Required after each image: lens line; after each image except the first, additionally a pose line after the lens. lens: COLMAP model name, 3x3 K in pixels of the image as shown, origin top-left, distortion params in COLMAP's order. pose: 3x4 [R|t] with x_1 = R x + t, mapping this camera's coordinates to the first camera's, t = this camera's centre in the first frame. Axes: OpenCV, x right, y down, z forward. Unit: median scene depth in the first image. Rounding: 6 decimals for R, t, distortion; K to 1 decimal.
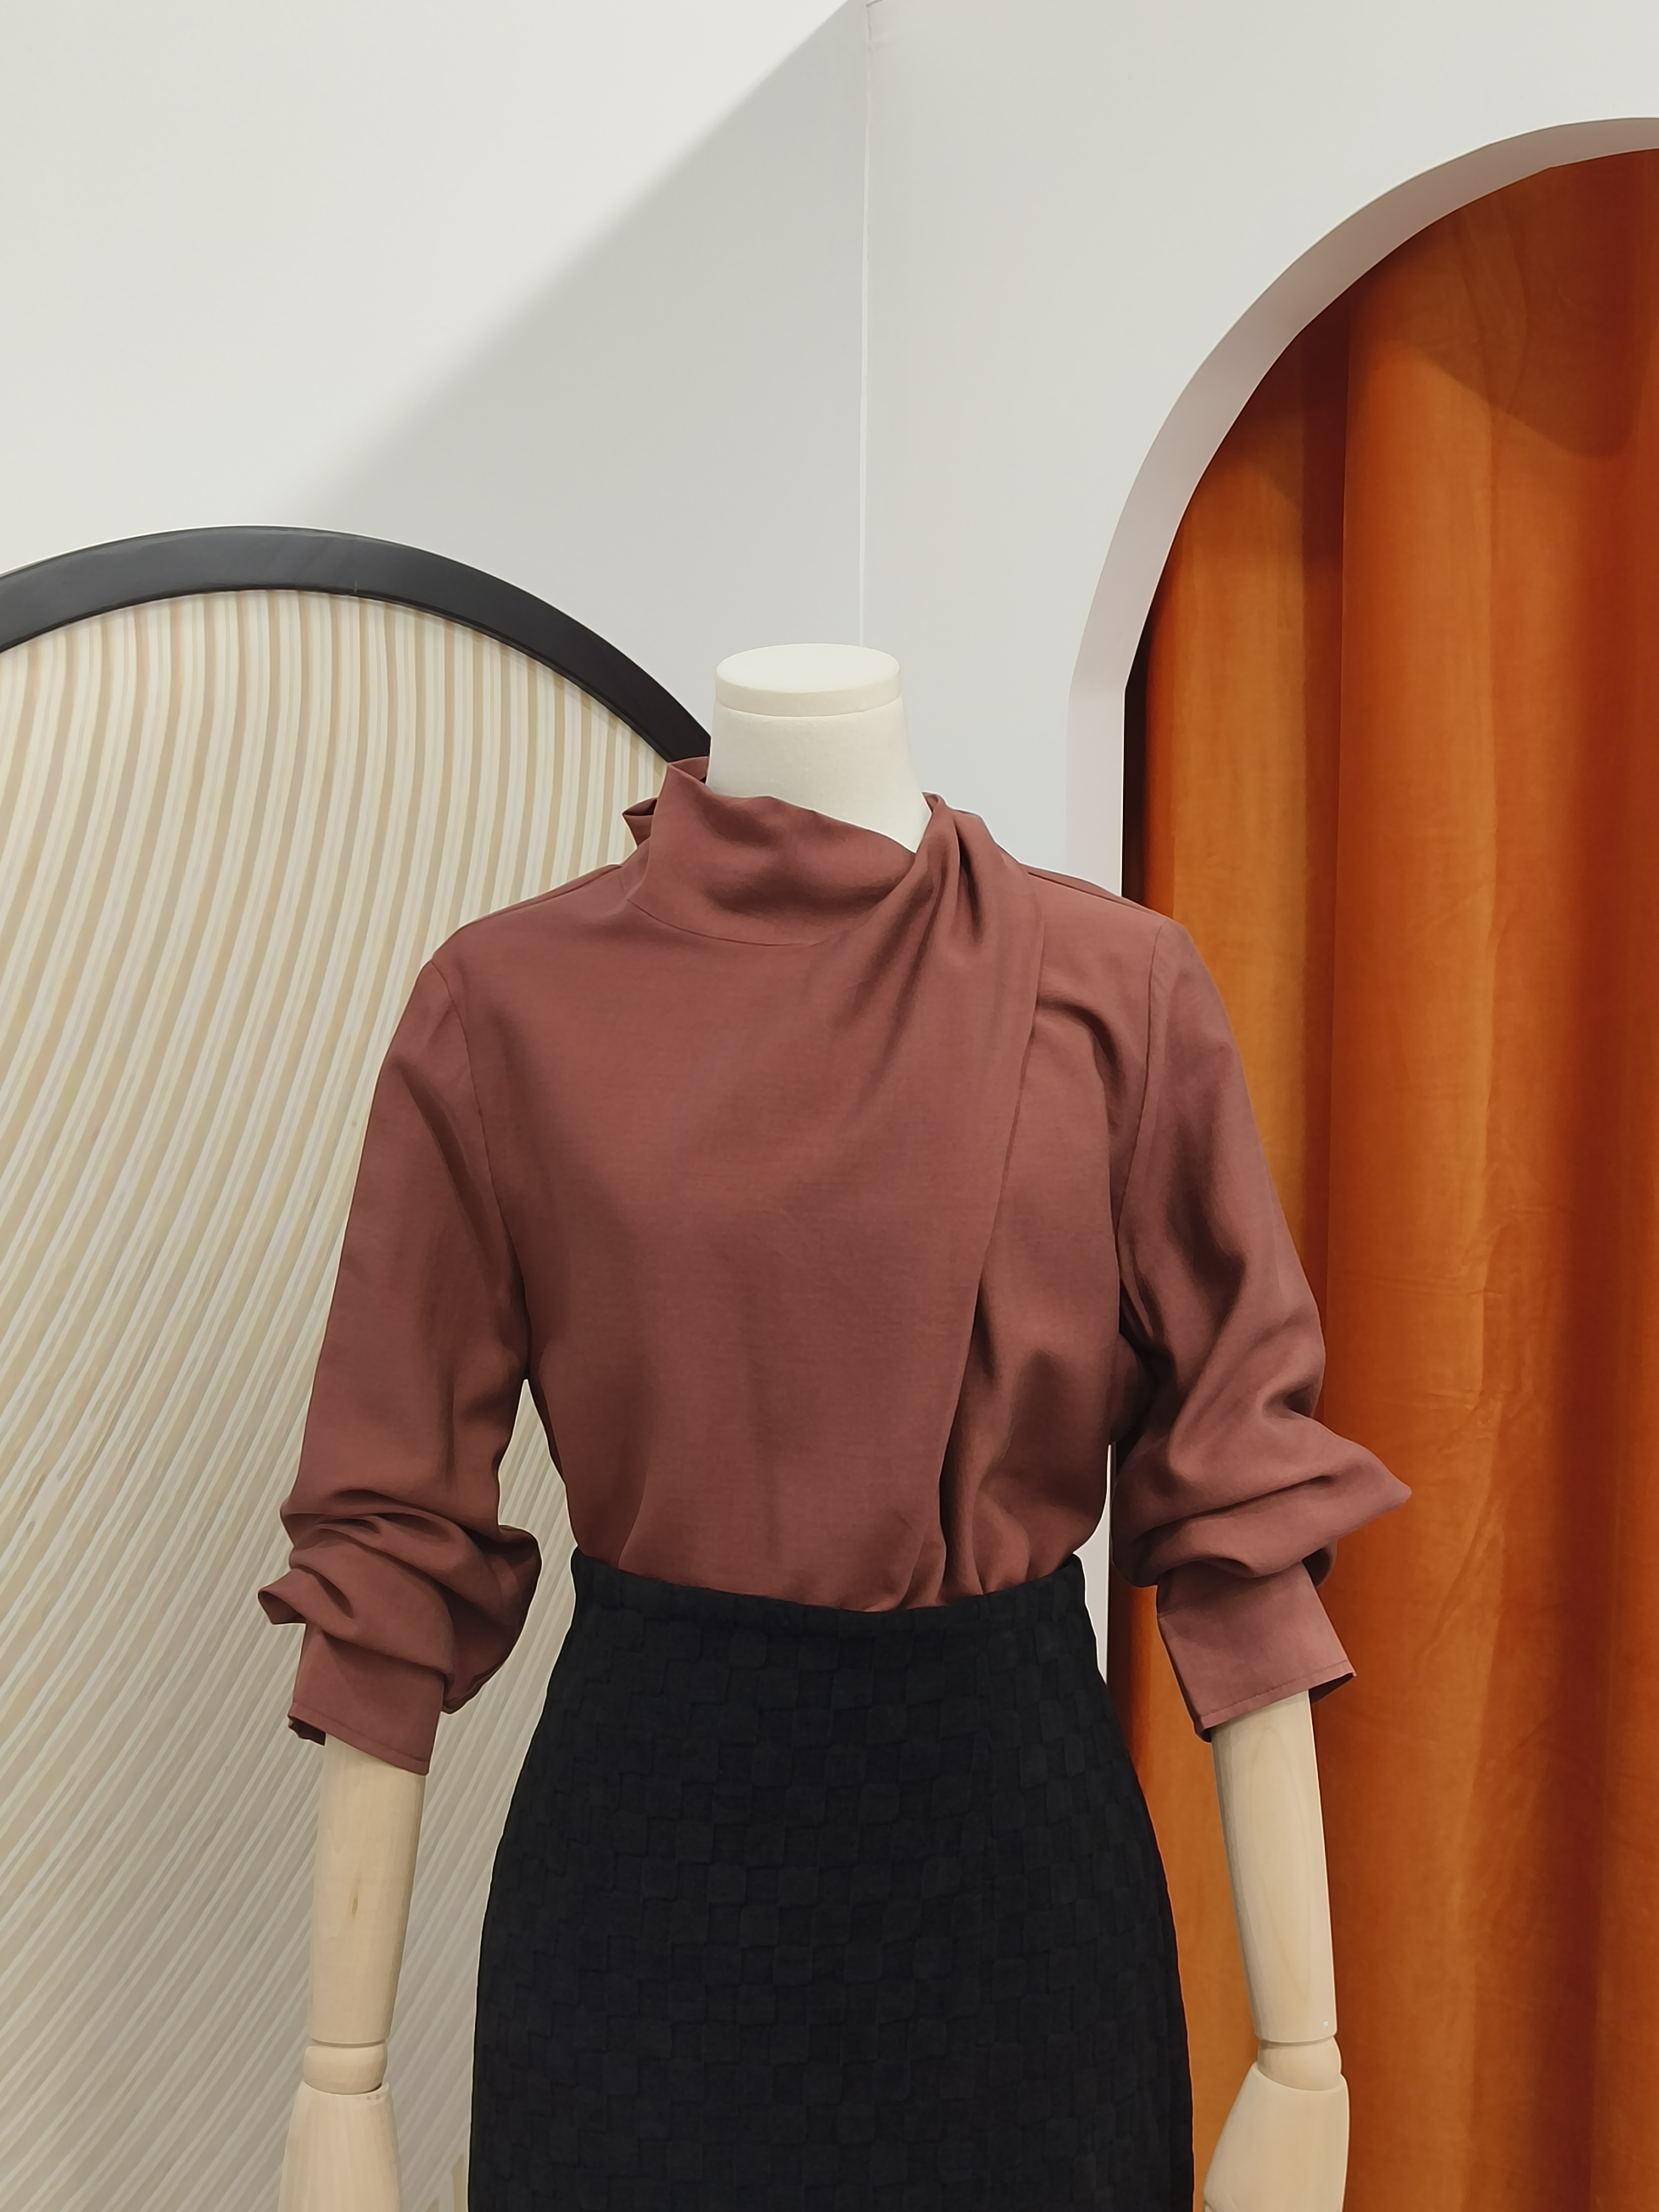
lens RADIAL K [[2448.9, 0, 861.9], [0, 2448.9, 1110.4], [0, 0, 1]] dist [0.049518, 0.000000]
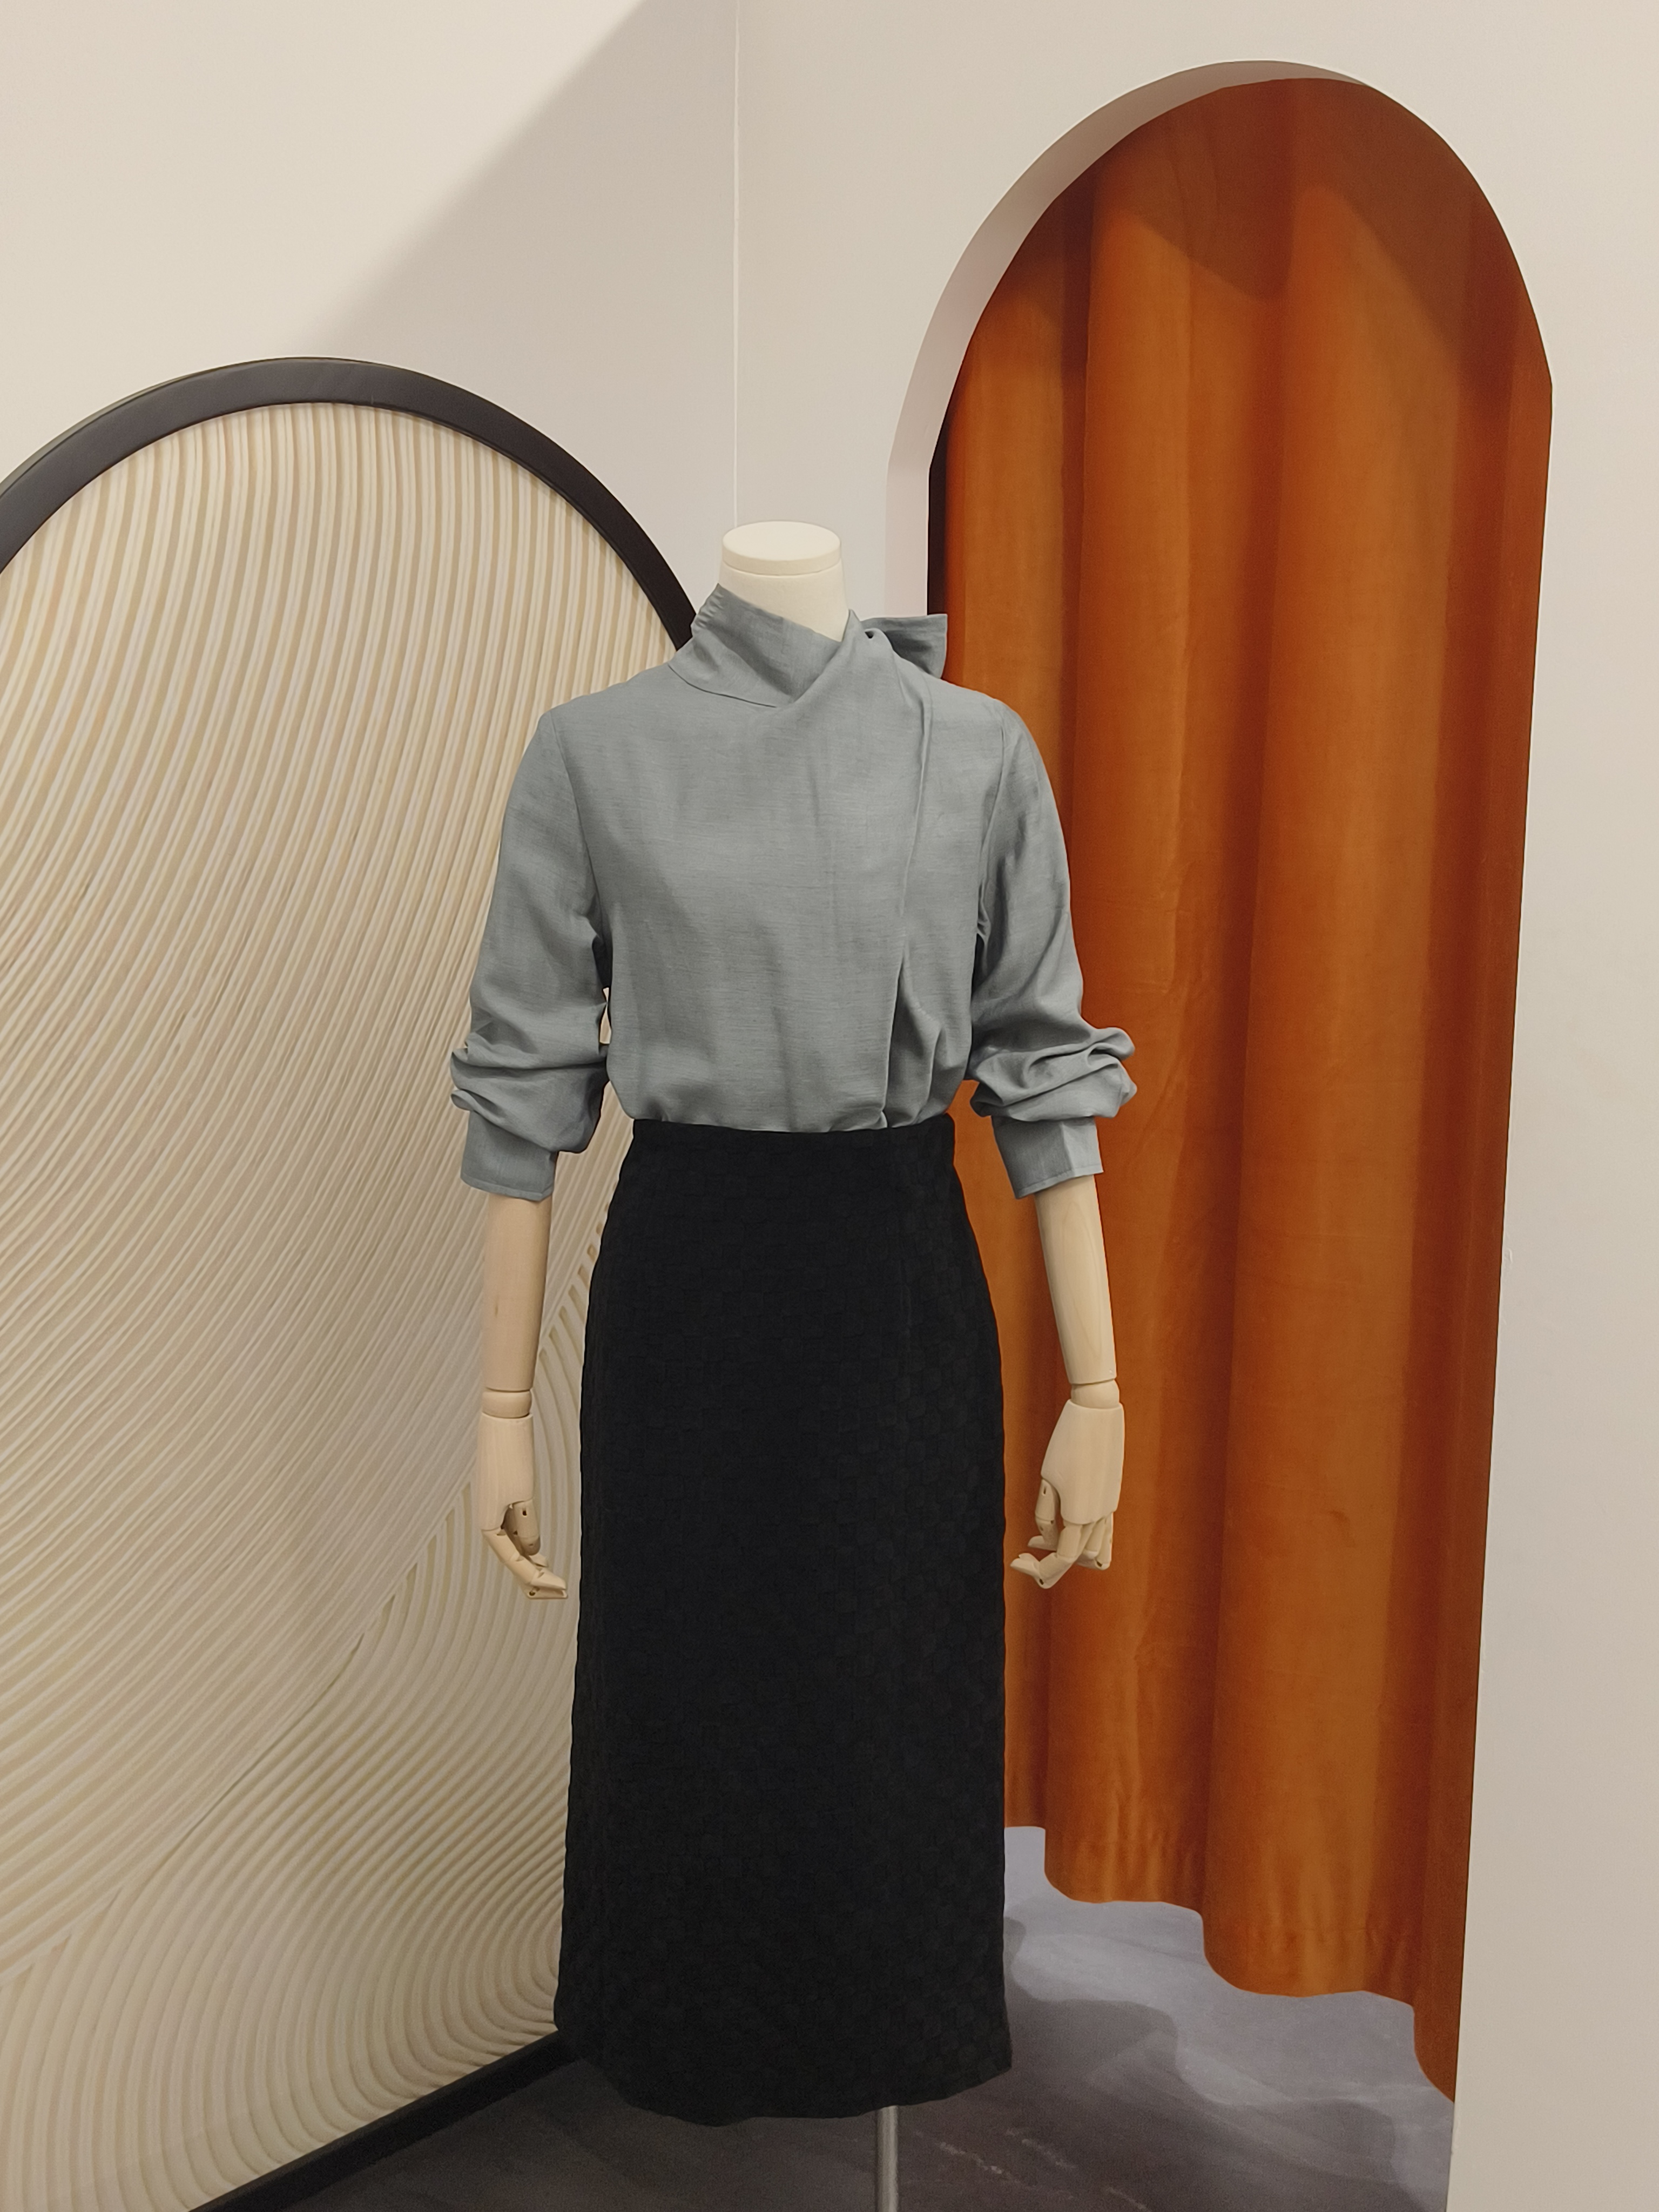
lens RADIAL K [[2278.4, 0, 847.9], [0, 2278.4, 1101.9], [0, 0, 1]] dist [0.051180, 0.000000]
pose [[0.999408, -0.004786, 0.034074, 0.019479], [0.000780, 0.993178, 0.116602, 0.031637], [-0.034400, -0.116506, 0.992594, -0.326830]]
